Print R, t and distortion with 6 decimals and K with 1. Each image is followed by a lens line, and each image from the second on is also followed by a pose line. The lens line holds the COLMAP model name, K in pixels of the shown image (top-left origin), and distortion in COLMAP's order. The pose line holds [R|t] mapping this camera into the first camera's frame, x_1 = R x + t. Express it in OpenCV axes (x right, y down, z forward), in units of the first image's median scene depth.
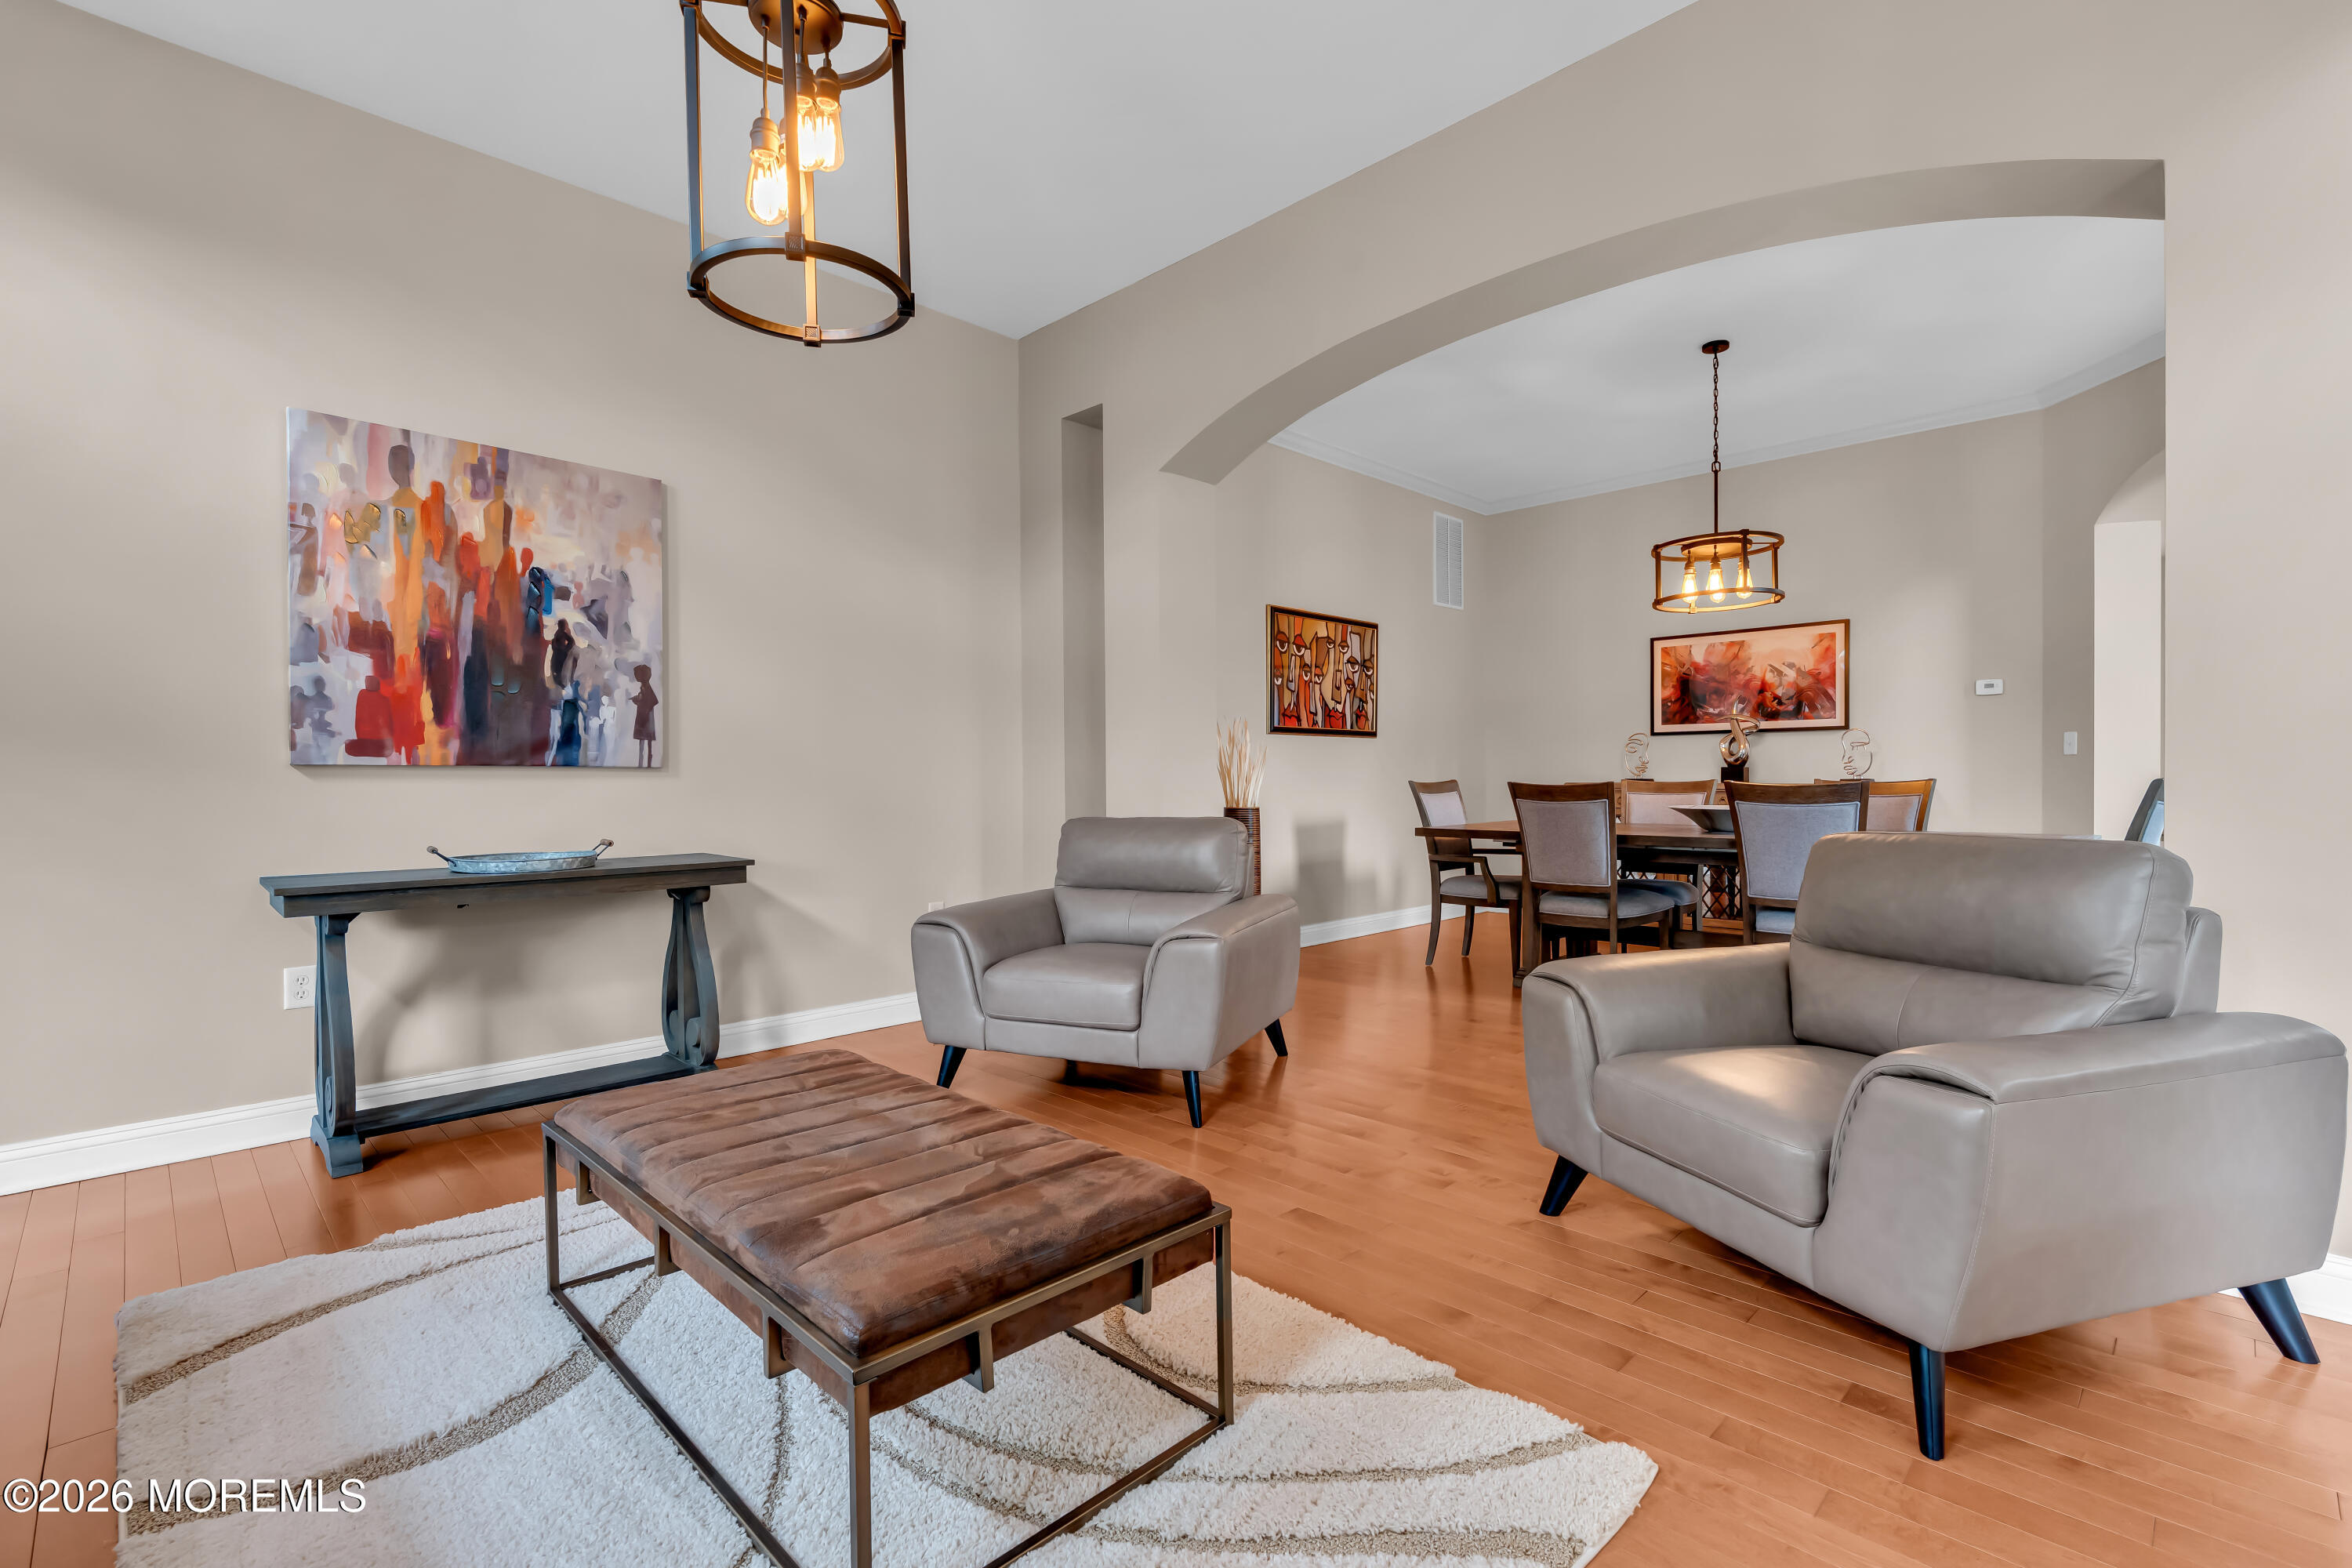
lens RADIAL K [[1070.3, 0, 1176.2], [0, 1070.3, 788.5], [0, 0, 1]] dist [-0.007097, 0.004718]
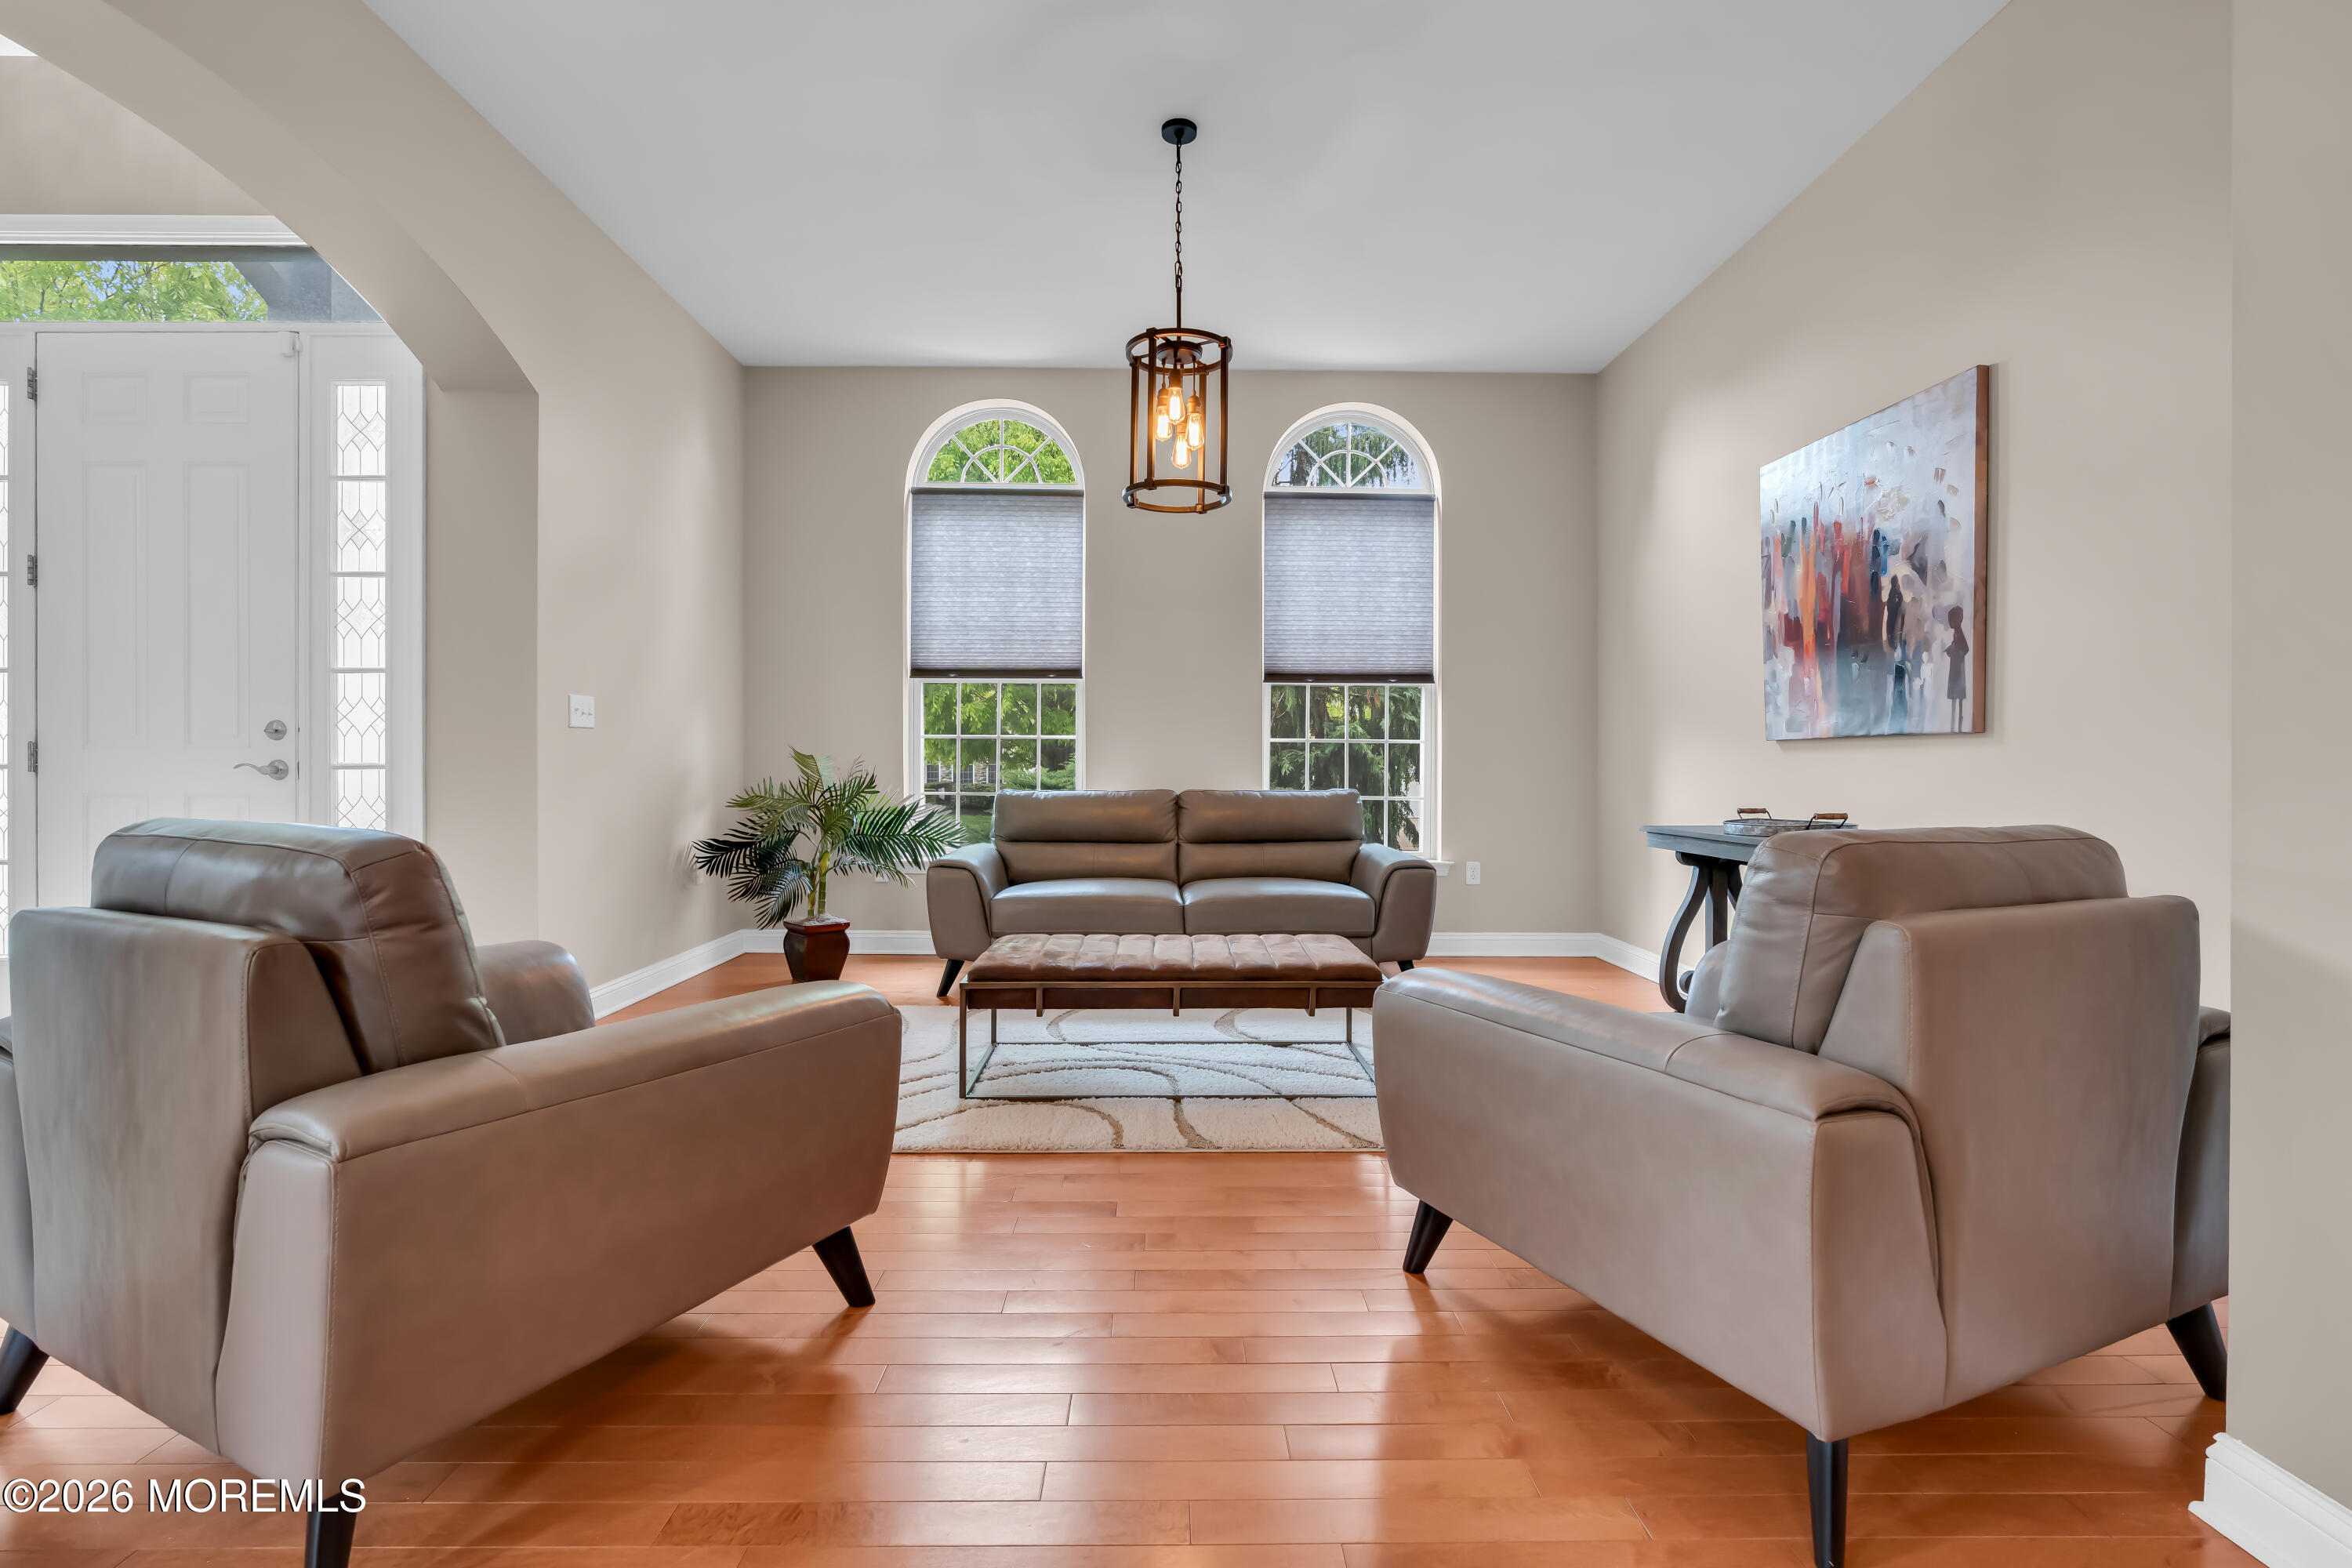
lens RADIAL K [[1070.3, 0, 1170.6], [0, 1070.3, 774.6], [0, 0, 1]] dist [-0.007097, 0.004718]
pose [[-0.707942, 0.008045, -0.706225, 0.503496], [-0.005165, 0.999849, 0.016568, 0.002024], [0.706252, 0.015377, -0.707794, 1.160949]]
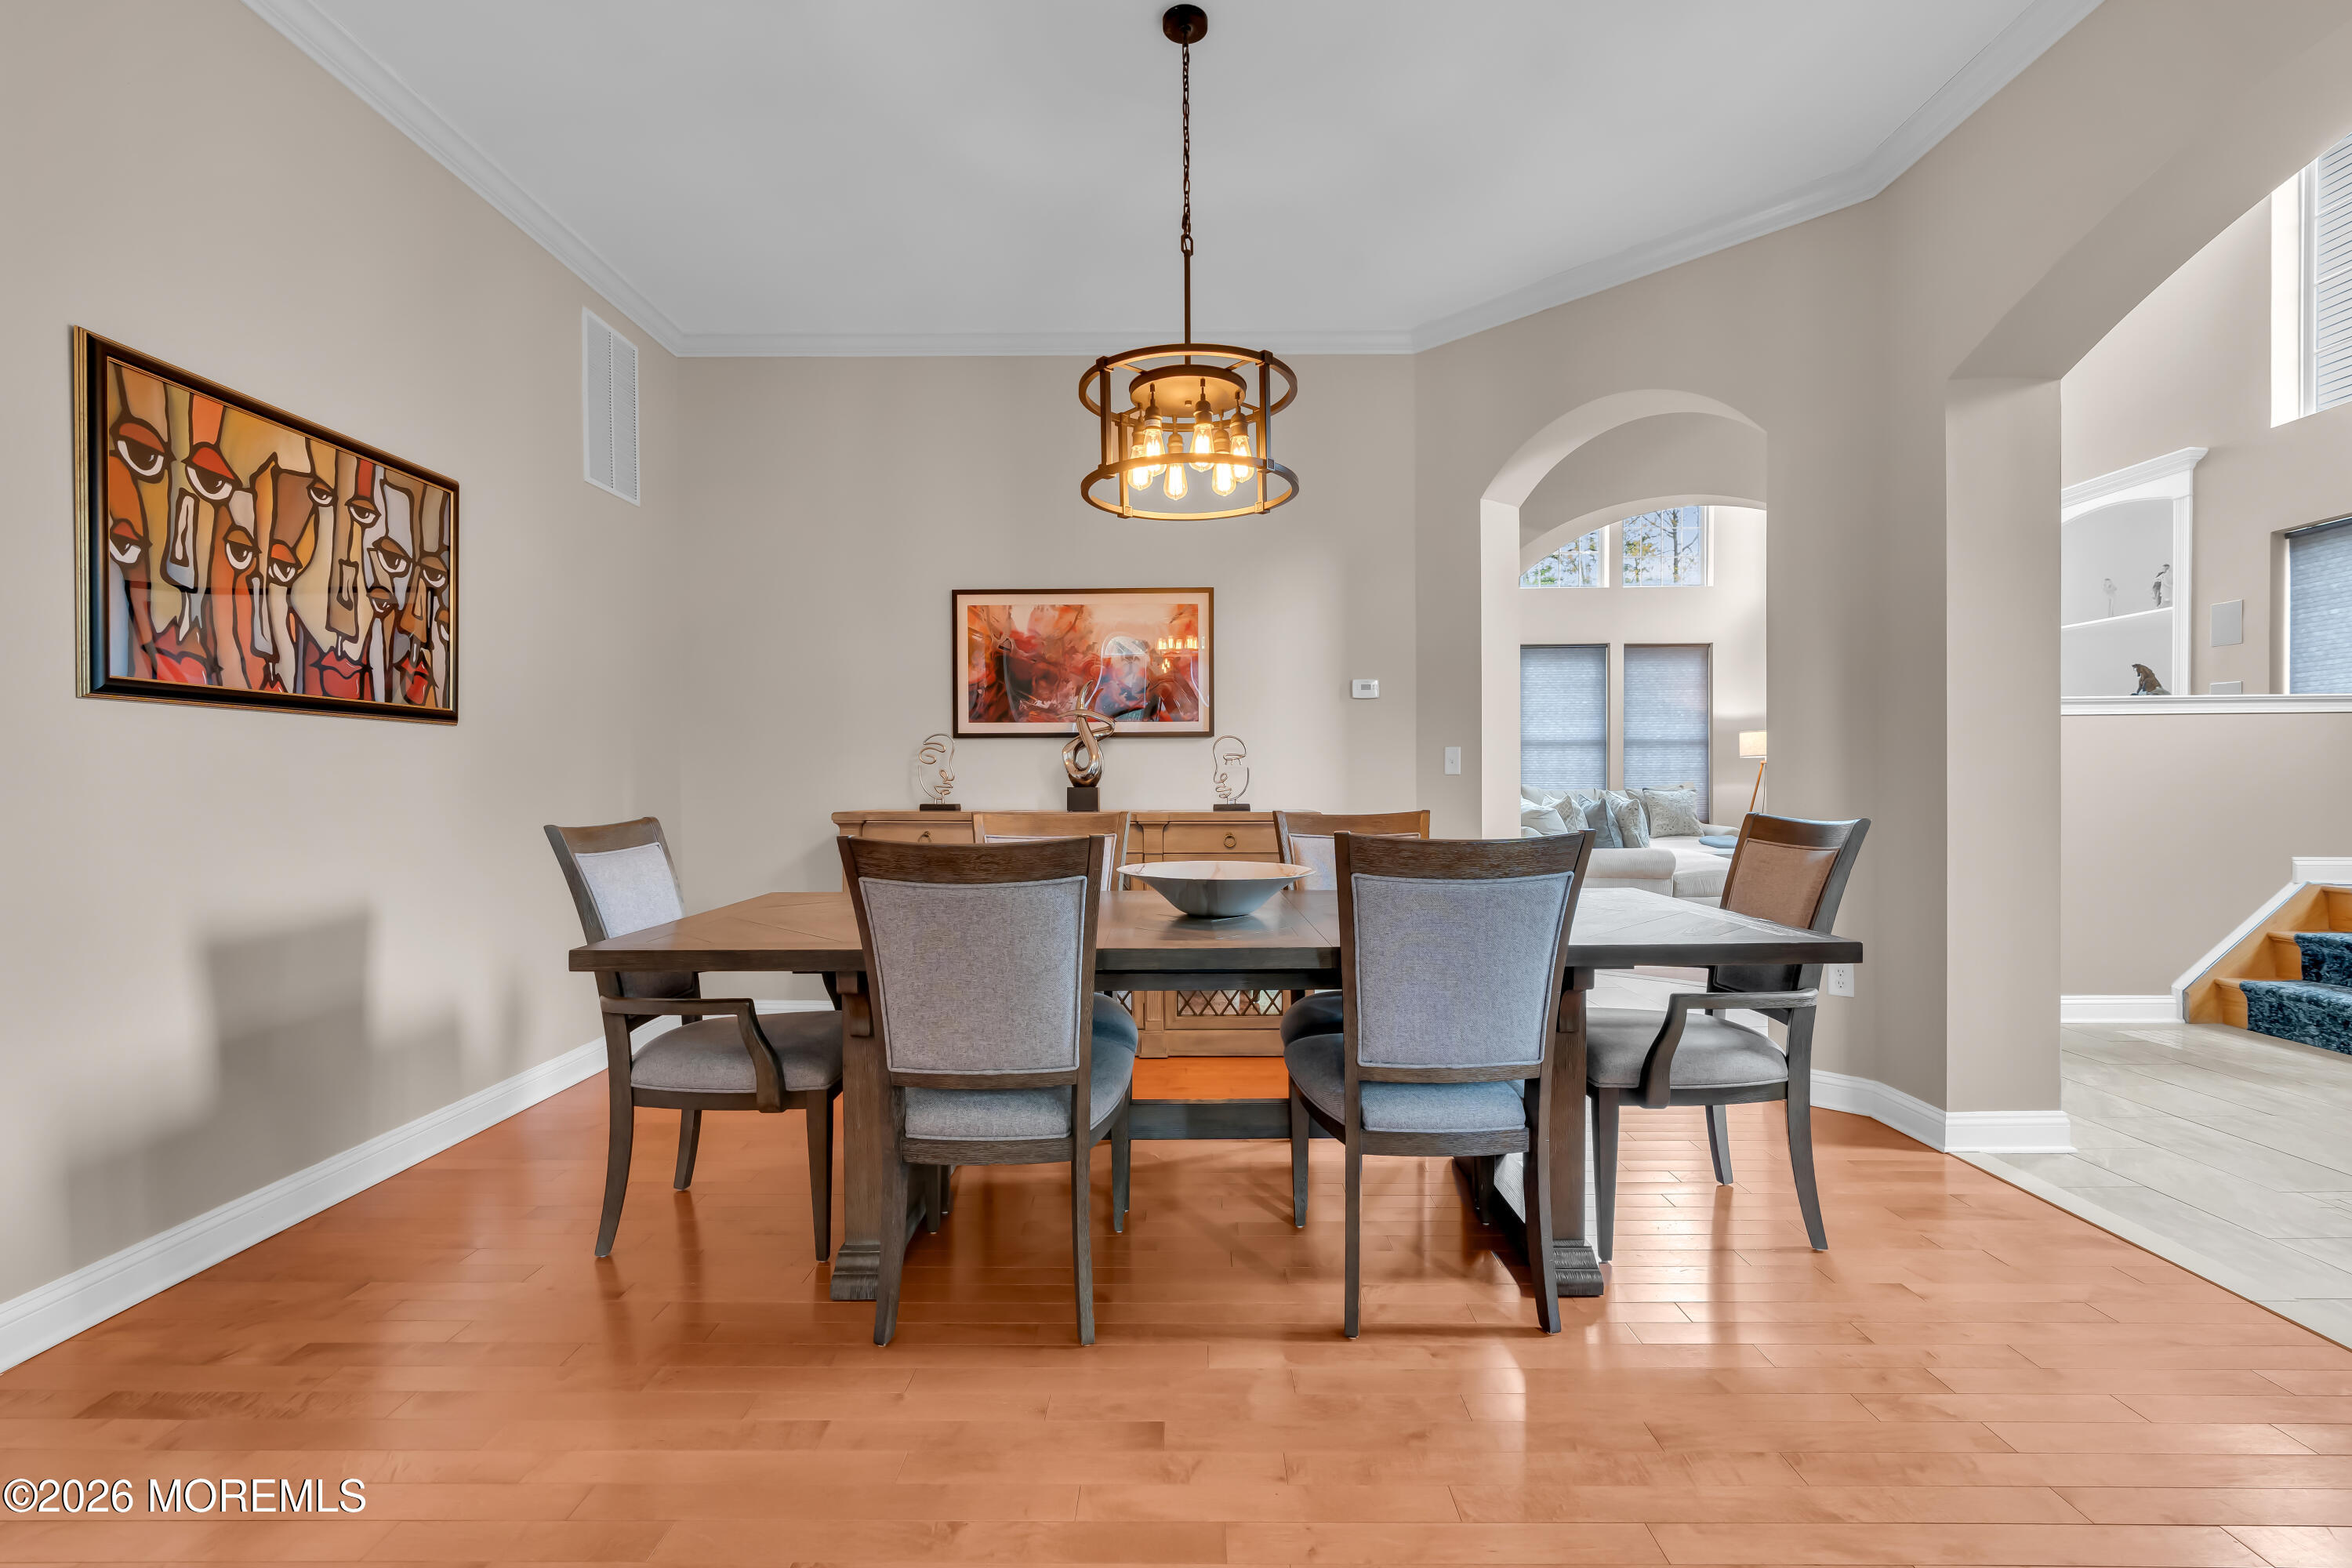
lens RADIAL K [[1070.3, 0, 1188.0], [0, 1070.3, 794.9], [0, 0, 1]] dist [-0.007097, 0.004718]
pose [[0.713332, -0.006719, 0.700794, 0.164488], [0.008122, 0.999966, 0.001320, -0.027448], [-0.700779, 0.004750, 0.713362, 0.827792]]
